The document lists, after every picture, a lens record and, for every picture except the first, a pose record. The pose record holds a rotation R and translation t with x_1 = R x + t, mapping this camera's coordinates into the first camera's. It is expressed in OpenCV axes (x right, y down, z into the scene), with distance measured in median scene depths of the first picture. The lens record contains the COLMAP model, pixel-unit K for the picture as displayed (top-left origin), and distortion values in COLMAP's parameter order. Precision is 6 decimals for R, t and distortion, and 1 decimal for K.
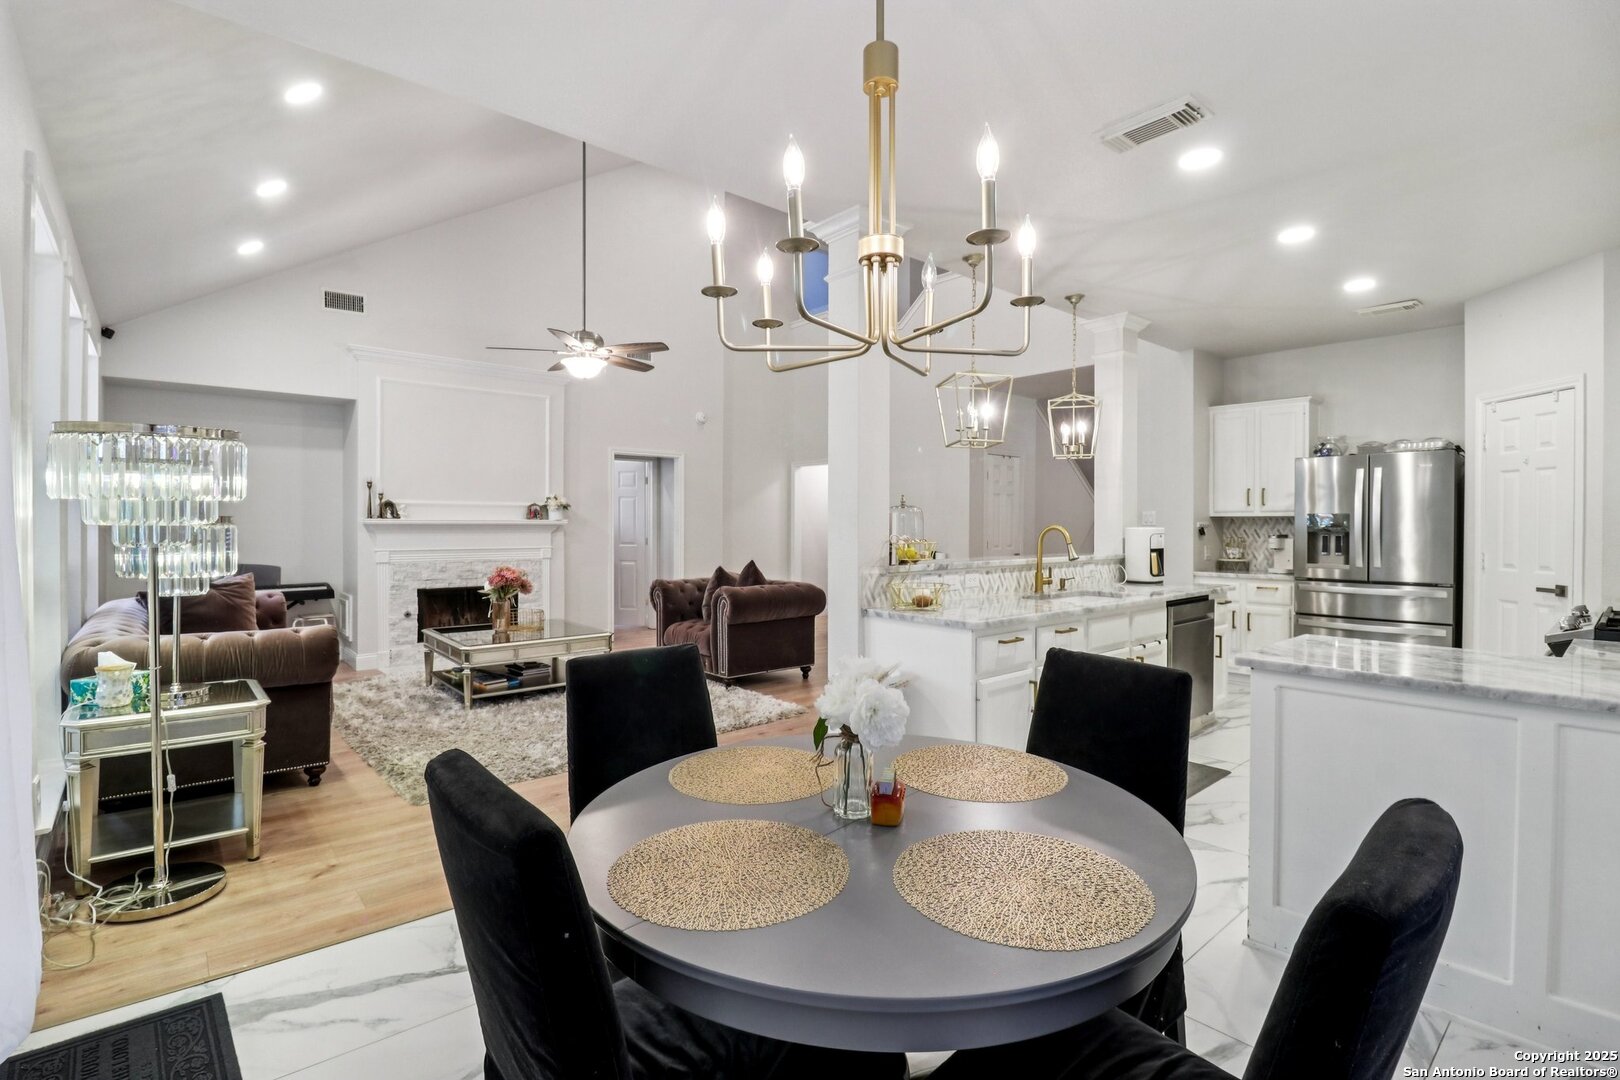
lens RADIAL K [[758.3, 0, 812.5], [0, 758.3, 525.3], [0, 0, 1]] dist [-0.010830, -0.001072]
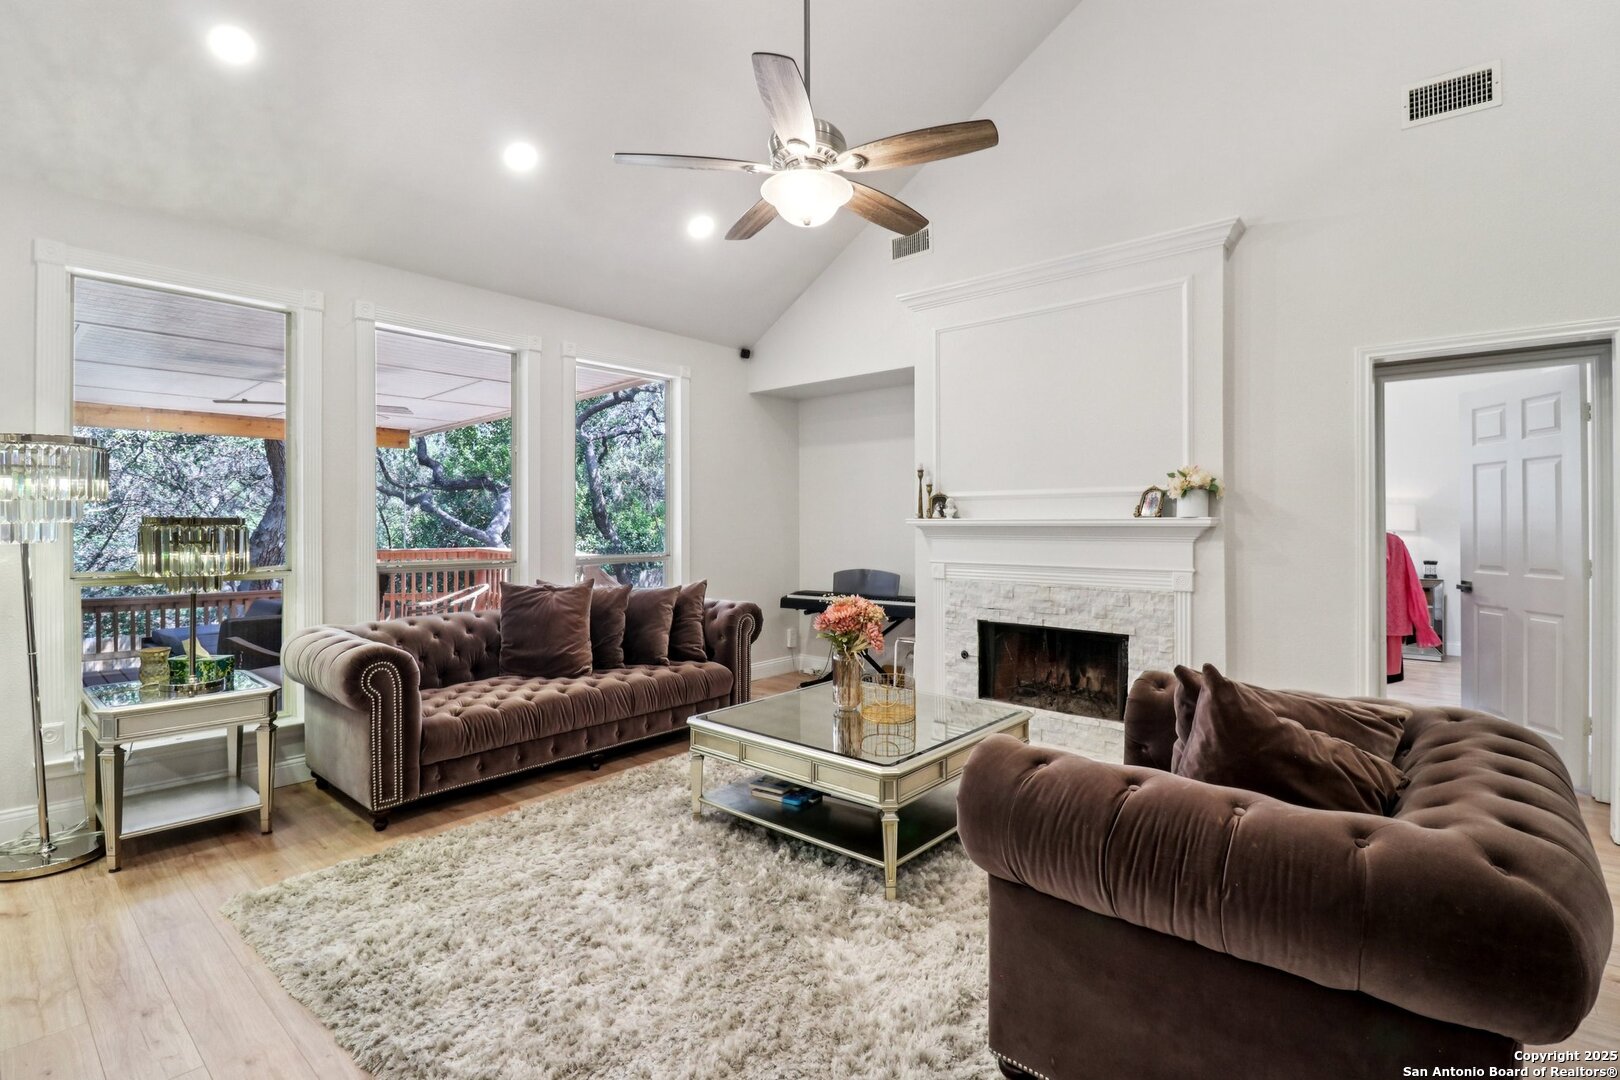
lens RADIAL K [[758.3, 0, 812.5], [0, 758.3, 525.3], [0, 0, 1]] dist [-0.010830, -0.001072]
pose [[0.131282, -0.003960, -0.991337, 0.146991], [-0.000663, 0.999991, -0.004082, 0.000828], [0.991345, 0.001194, 0.131278, 0.780601]]
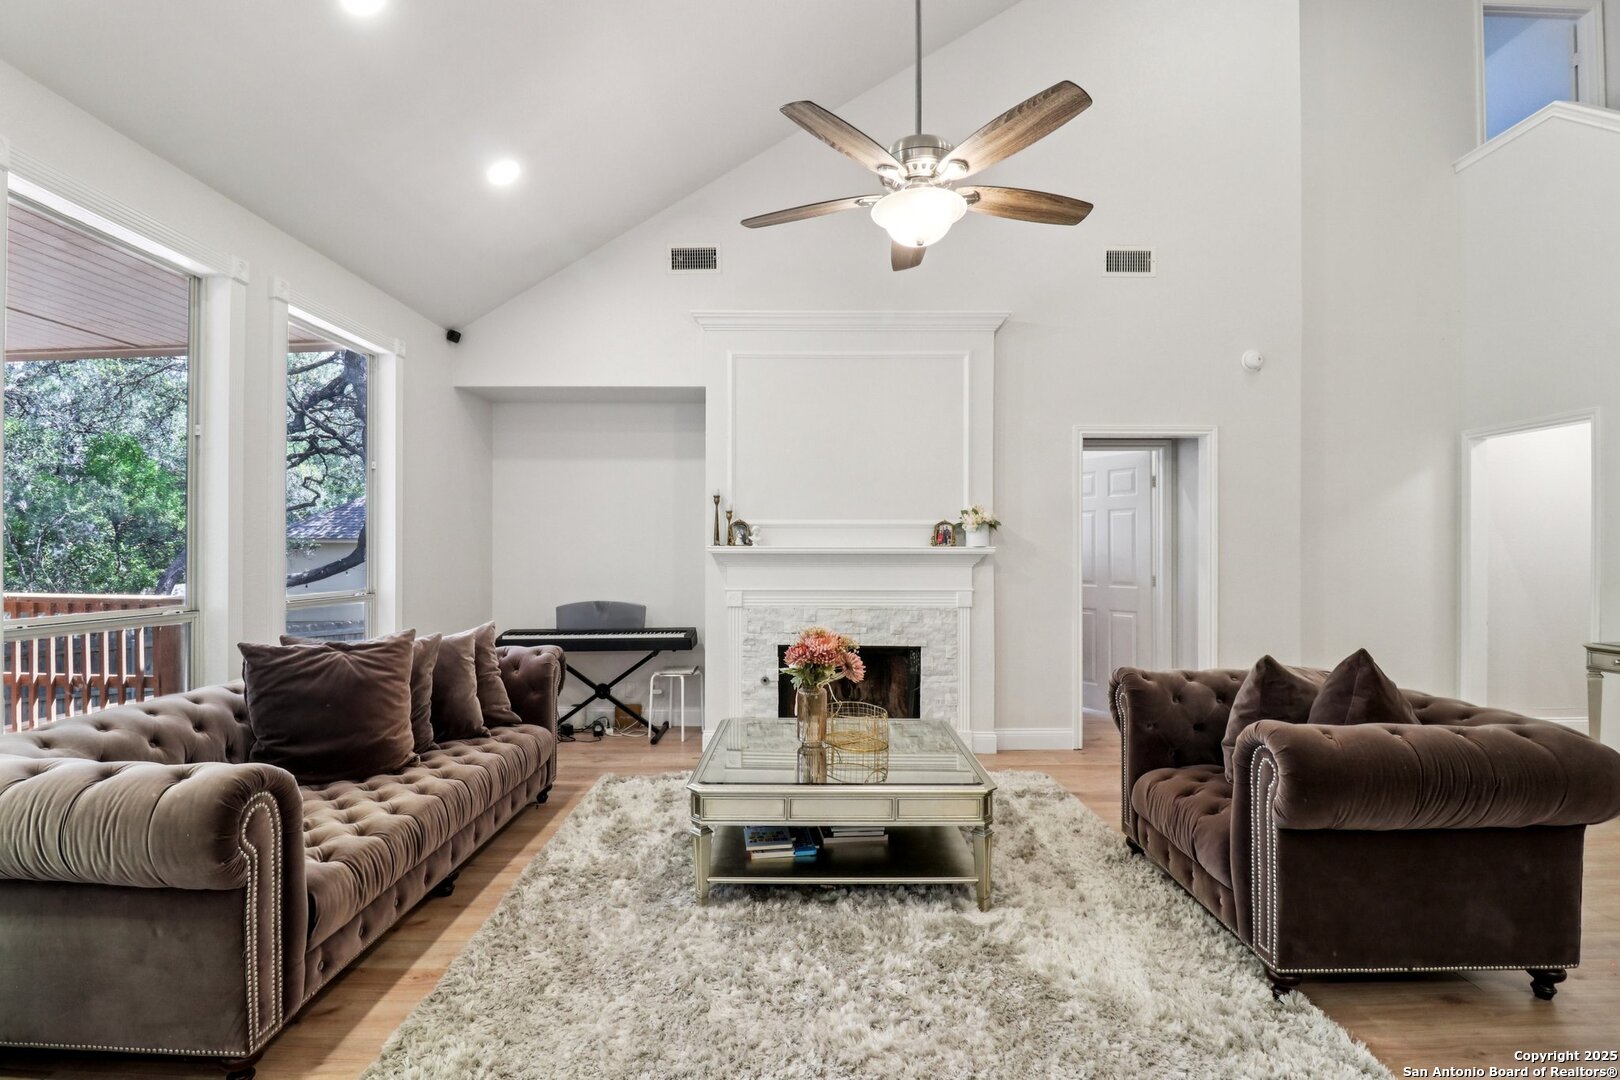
lens RADIAL K [[757.6, 0, 803.9], [0, 757.6, 552.2], [0, 0, 1]] dist [0.001205, -0.014646]
pose [[0.748433, -0.002536, -0.663206, -0.036105], [0.000420, 0.999994, -0.003350, -0.000360], [0.663211, 0.002228, 0.748430, 0.499052]]
